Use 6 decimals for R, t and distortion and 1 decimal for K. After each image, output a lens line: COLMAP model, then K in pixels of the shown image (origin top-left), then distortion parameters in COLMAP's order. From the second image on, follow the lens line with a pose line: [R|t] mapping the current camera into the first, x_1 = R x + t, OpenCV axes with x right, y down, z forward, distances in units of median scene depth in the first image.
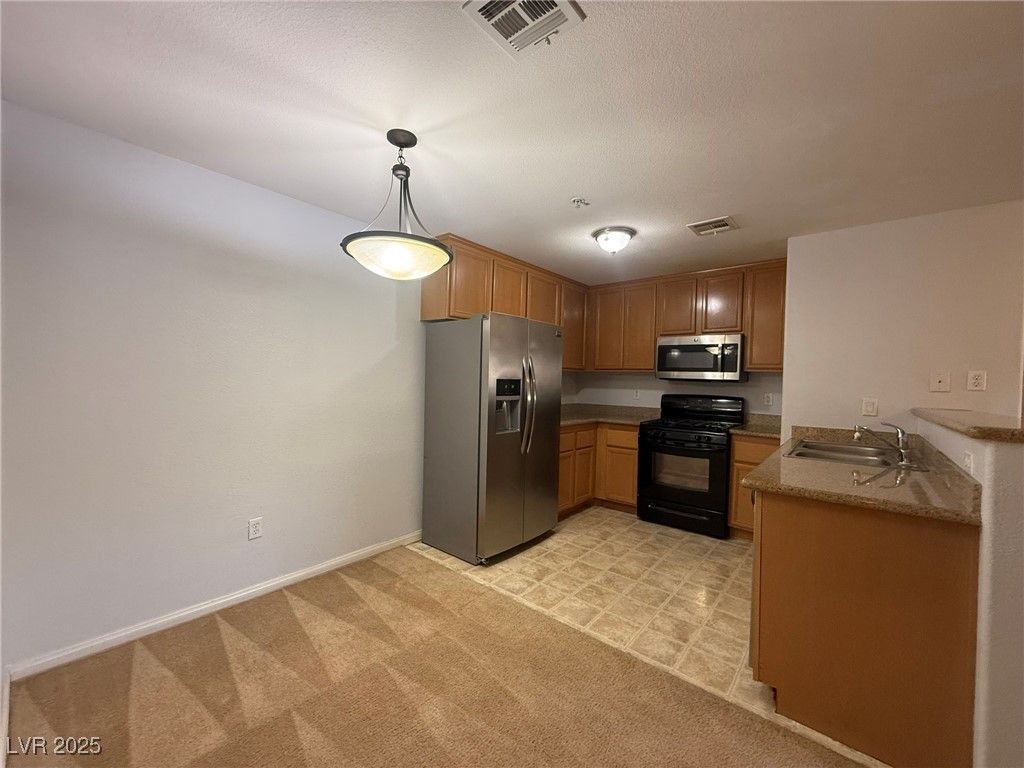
lens RADIAL K [[407.1, 0, 509.6], [0, 407.1, 384.6], [0, 0, 1]] dist [-0.001384, 0.000259]
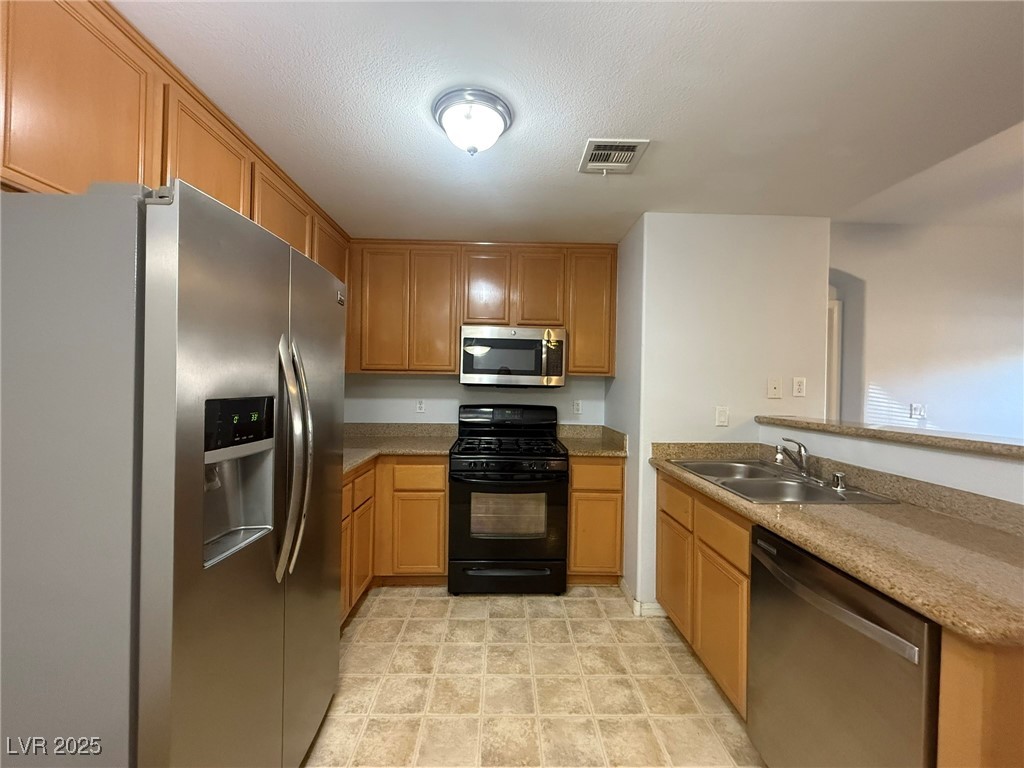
lens RADIAL K [[407.1, 0, 508.9], [0, 407.1, 384.9], [0, 0, 1]] dist [-0.001384, 0.000259]
pose [[0.751151, -0.012041, 0.660021, -0.060106], [0.010807, 0.999924, 0.005943, -0.022593], [-0.660042, 0.002669, 0.751224, 0.558725]]
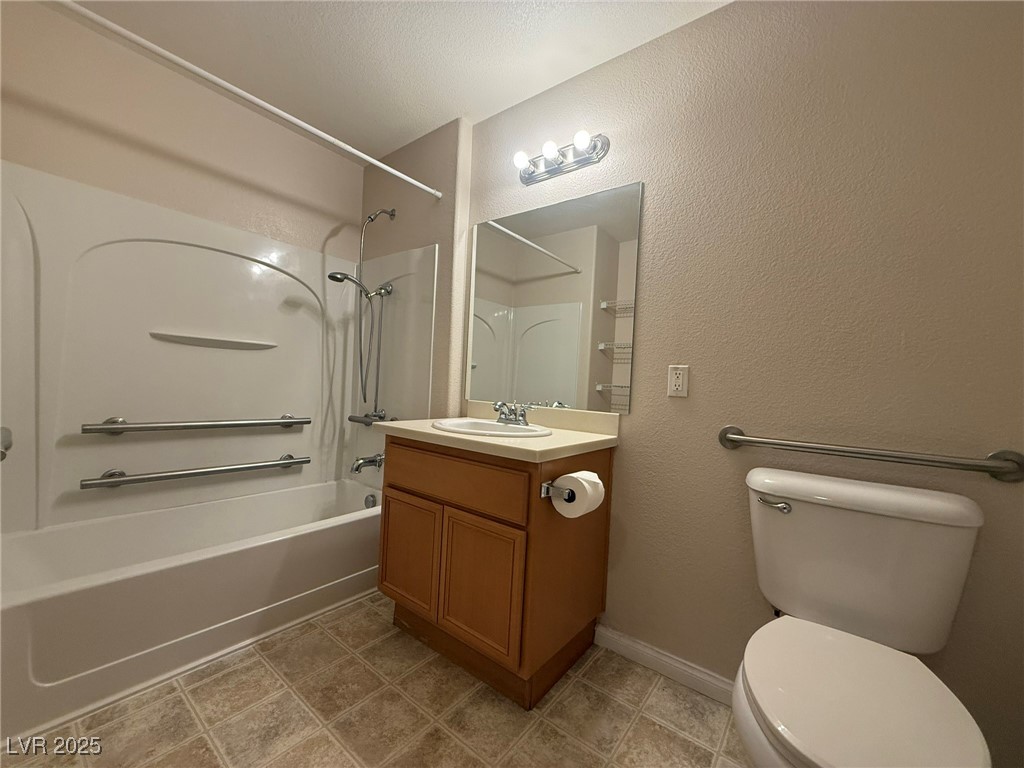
lens RADIAL K [[407.1, 0, 511.3], [0, 407.1, 388.1], [0, 0, 1]] dist [-0.001384, 0.000259]
pose [[-0.996826, -0.071458, -0.035106, 0.224324], [-0.072507, 0.996930, 0.029567, 0.074638], [0.032885, 0.032019, -0.998946, 1.508305]]
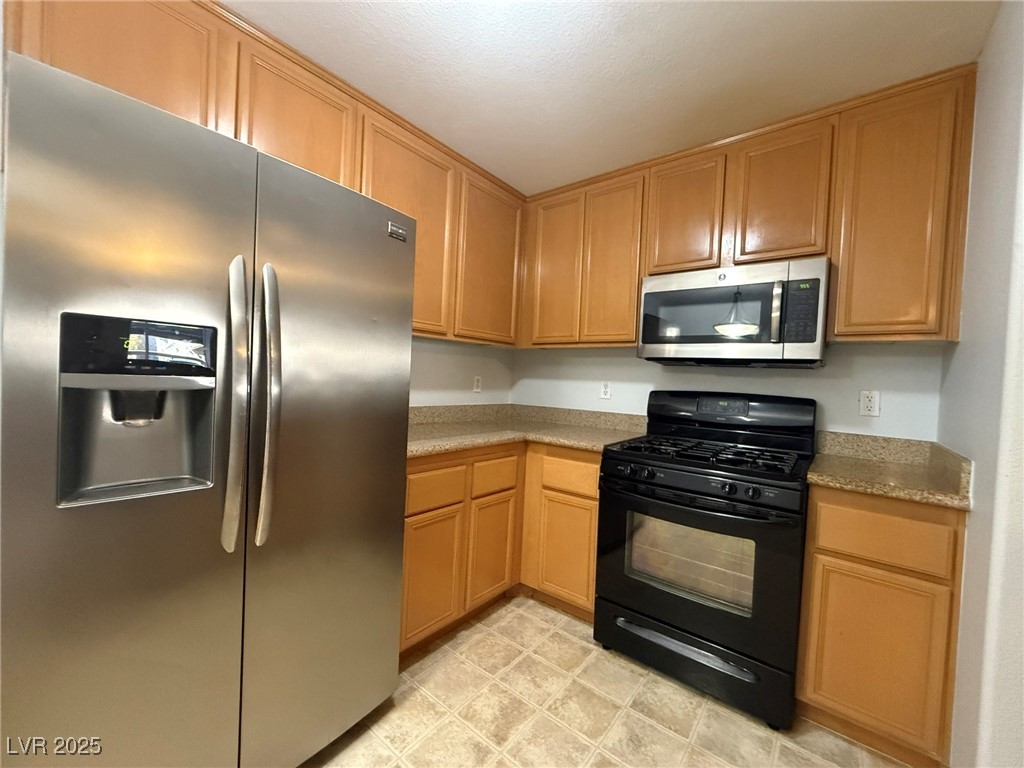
lens RADIAL K [[407.1, 0, 509.5], [0, 407.1, 385.9], [0, 0, 1]] dist [-0.001384, 0.000259]
pose [[0.999534, 0.020265, 0.022840, 0.252646], [-0.020396, 0.999777, 0.005518, 0.027093], [-0.022723, -0.005981, 0.999724, 0.667558]]
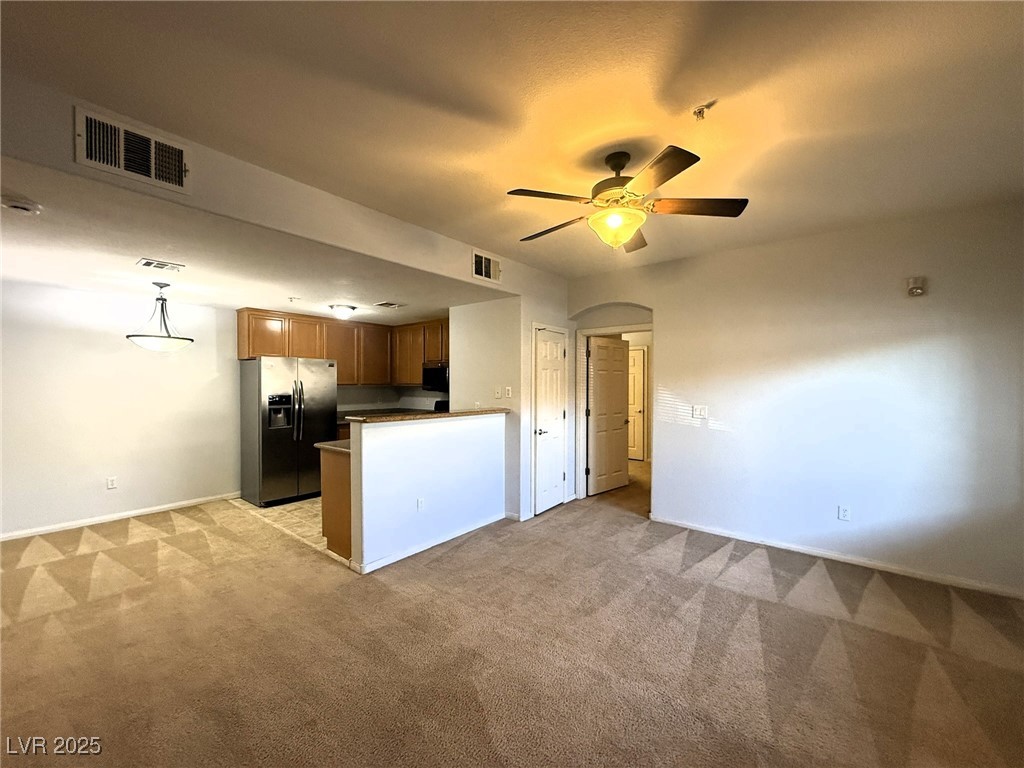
lens RADIAL K [[407.1, 0, 510.2], [0, 407.1, 385.2], [0, 0, 1]] dist [-0.001384, 0.000259]
pose [[0.999564, -0.022134, 0.019530, 0.878689], [0.022287, 0.999723, -0.007624, -0.020959], [-0.019356, 0.008056, 0.999780, -0.663623]]
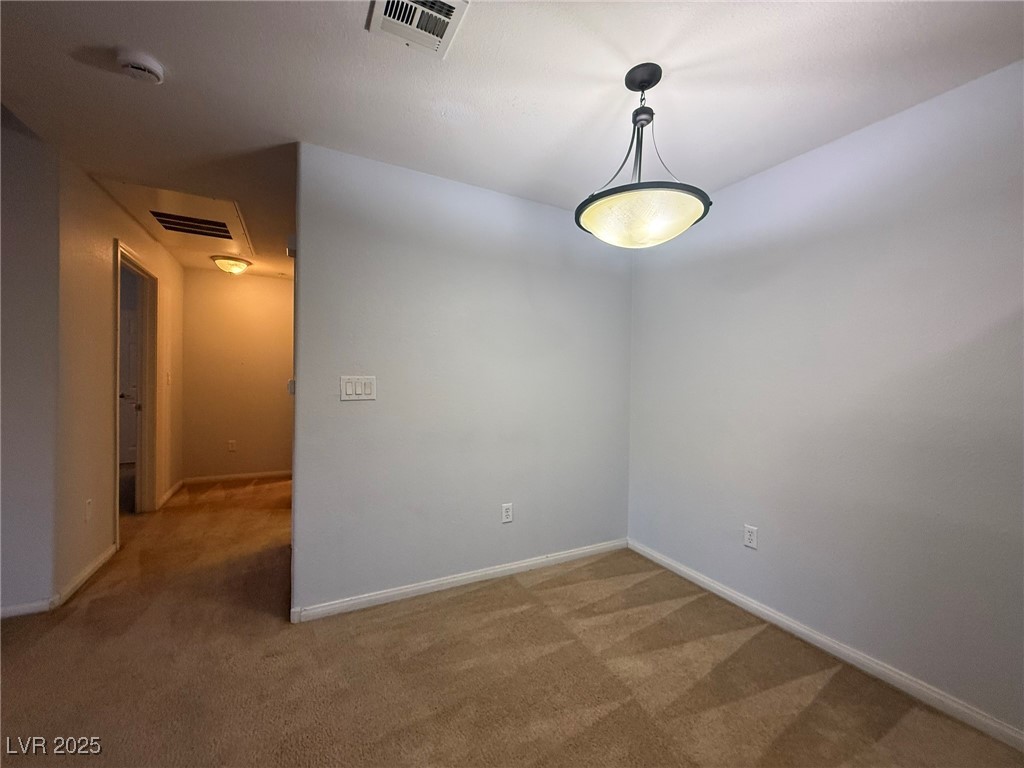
lens RADIAL K [[407.1, 0, 506.7], [0, 407.1, 386.9], [0, 0, 1]] dist [-0.001384, 0.000259]
pose [[-0.383490, -0.013668, -0.923444, 0.362357], [-0.040320, 0.999185, 0.001955, 0.022761], [0.922664, 0.037983, -0.383729, 0.651995]]
